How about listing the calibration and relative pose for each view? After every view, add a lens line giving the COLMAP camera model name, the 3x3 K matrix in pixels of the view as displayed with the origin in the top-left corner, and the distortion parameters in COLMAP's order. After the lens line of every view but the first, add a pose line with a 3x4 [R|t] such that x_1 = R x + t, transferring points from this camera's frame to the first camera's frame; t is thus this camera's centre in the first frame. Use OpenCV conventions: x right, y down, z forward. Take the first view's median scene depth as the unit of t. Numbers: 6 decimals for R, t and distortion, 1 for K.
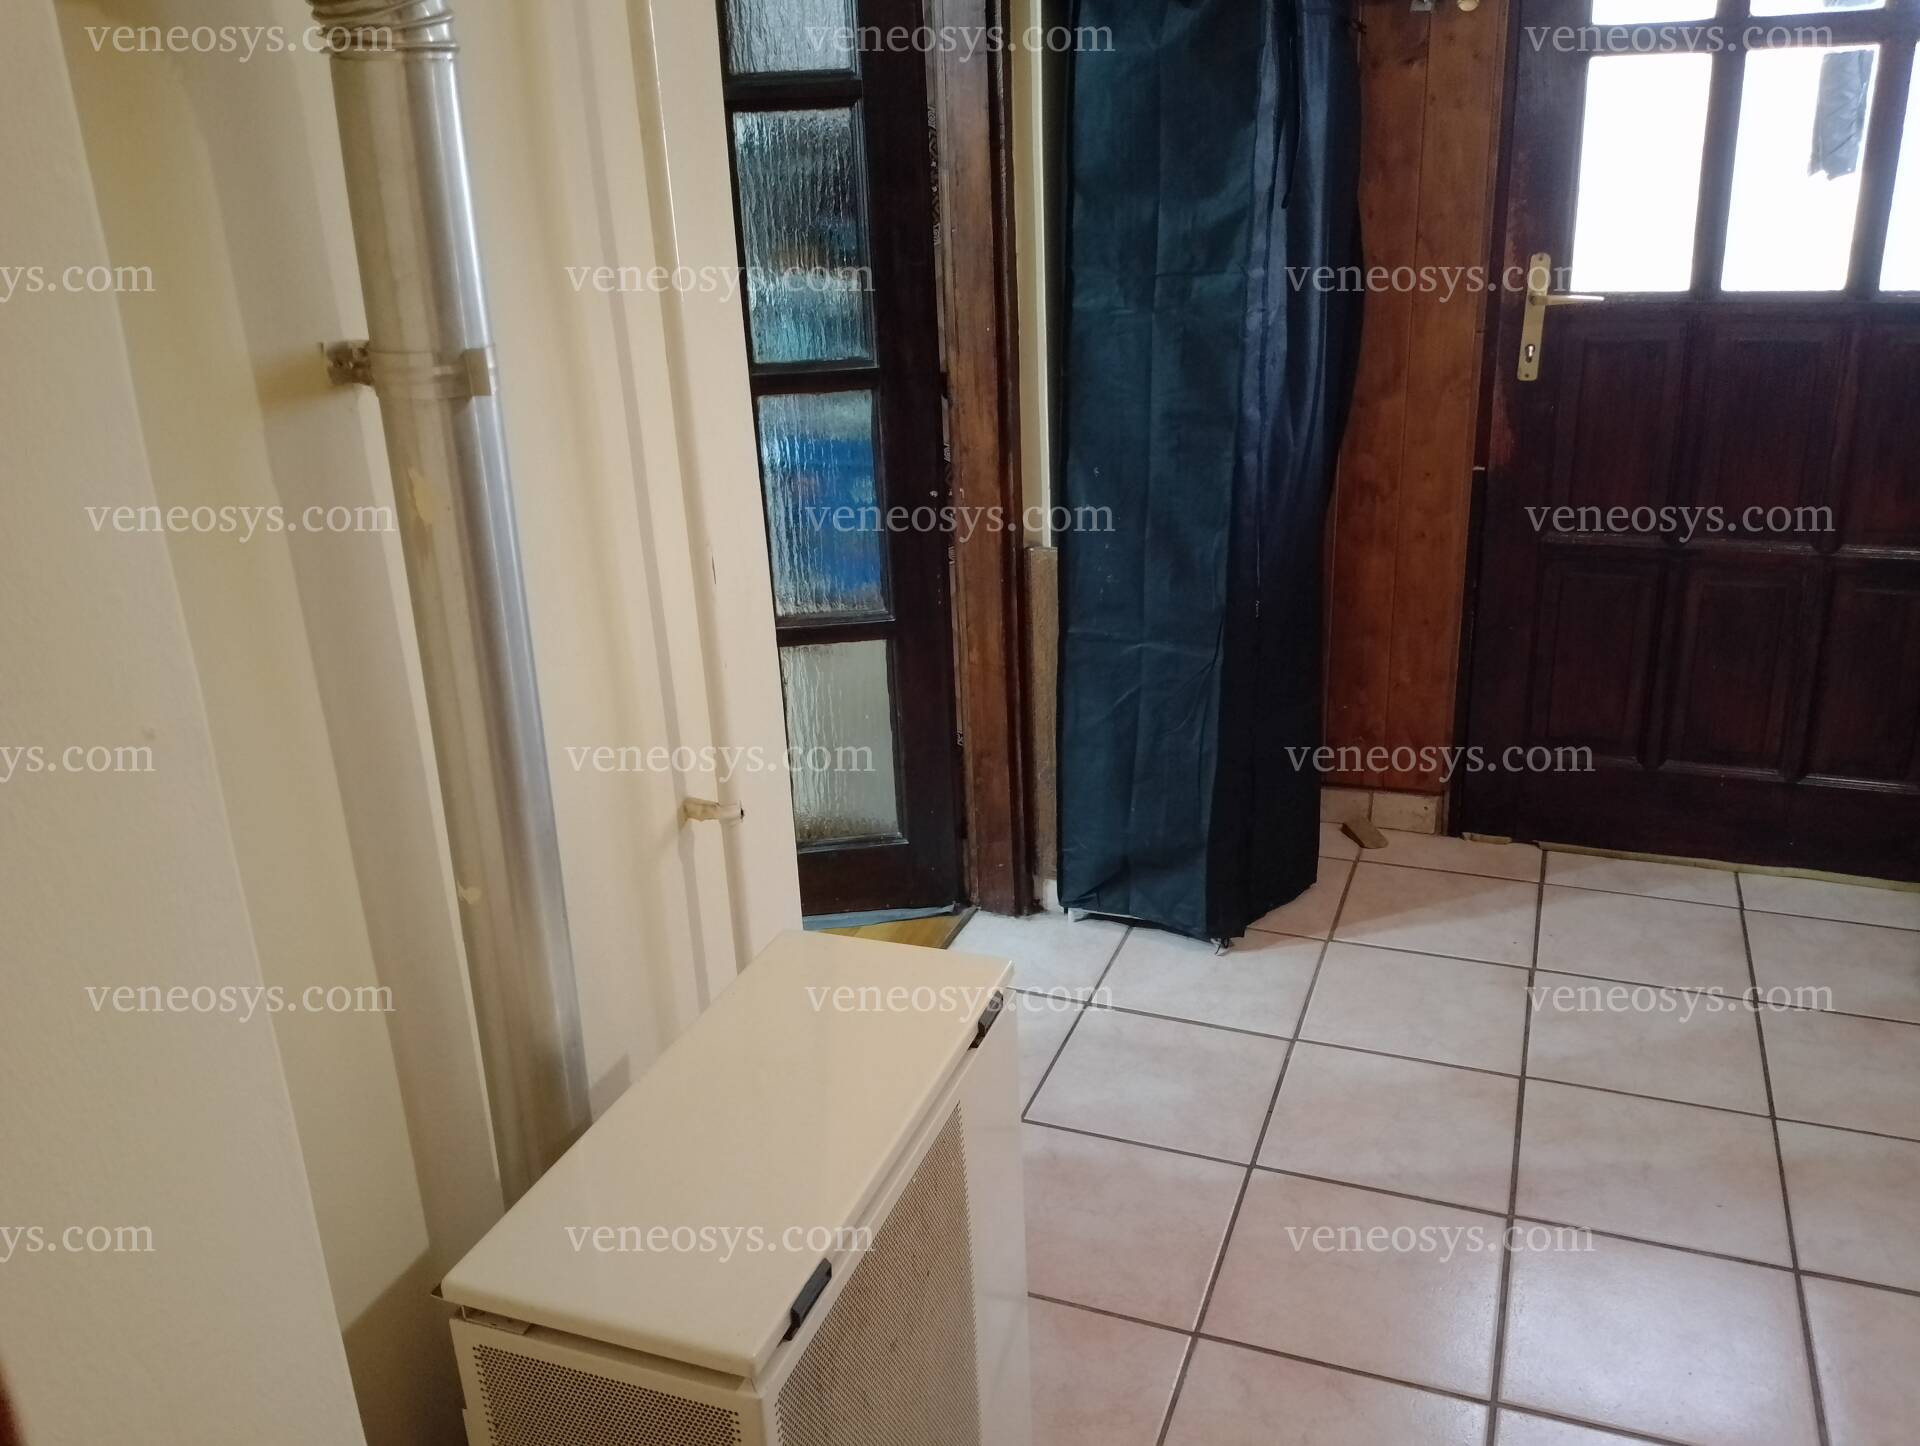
lens RADIAL K [[1591.9, 0, 960.0], [0, 1591.9, 723.0], [0, 0, 1]] dist [-0.001719, -0.006275]
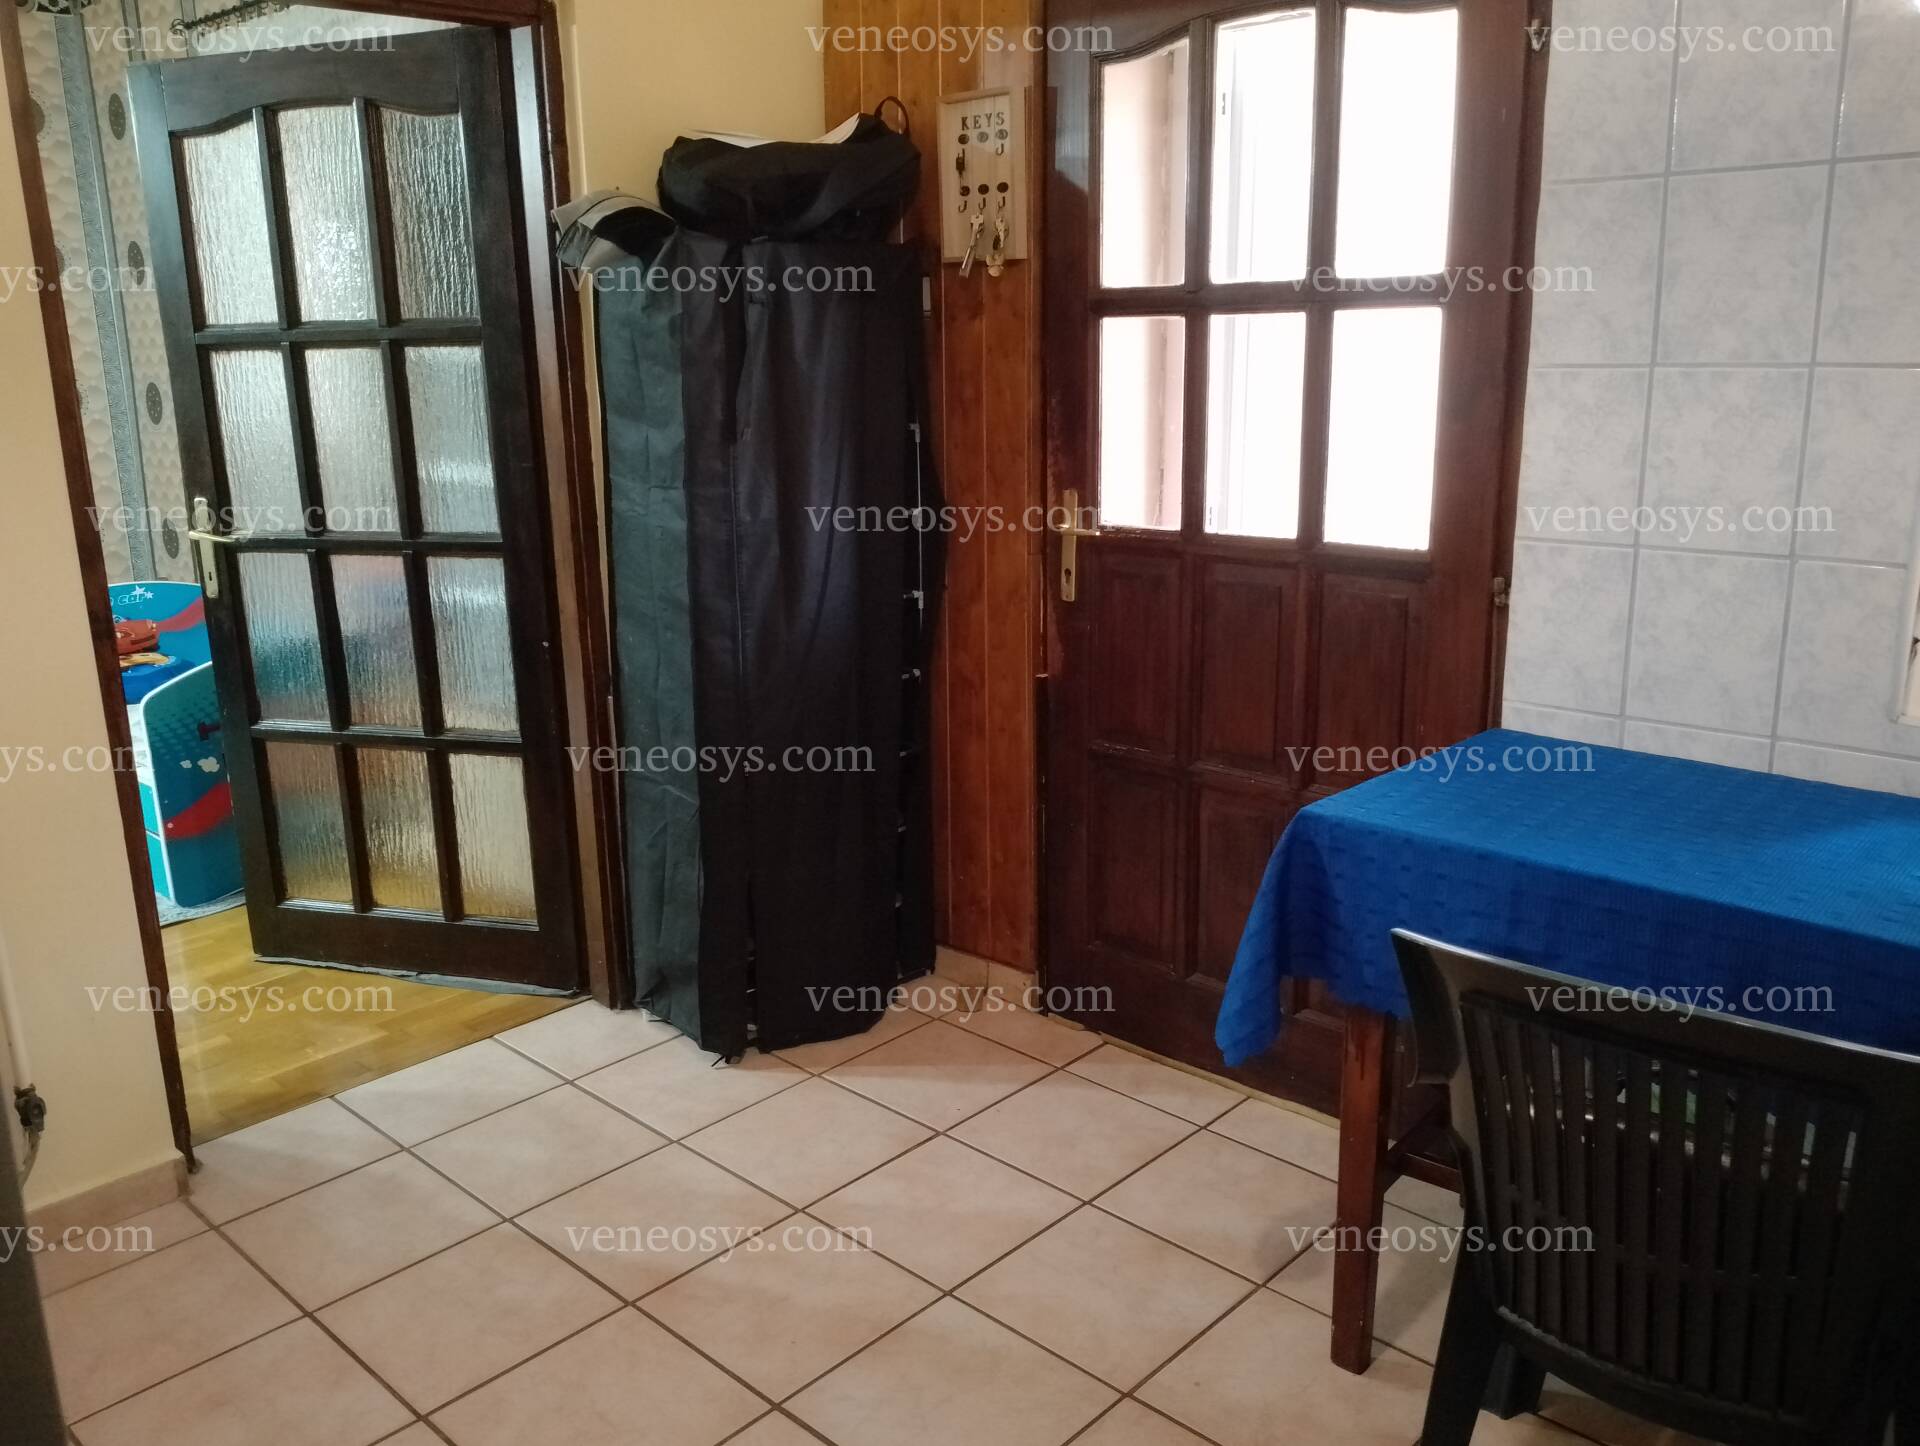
lens RADIAL K [[1566.7, 0, 960.0], [0, 1566.7, 723.0], [0, 0, 1]] dist [0.047243, -0.002156]
pose [[0.930168, 0.118083, -0.347626, 0.671152], [-0.154026, 0.985019, -0.077543, -0.036158], [0.333262, 0.125671, 0.934421, -0.025194]]
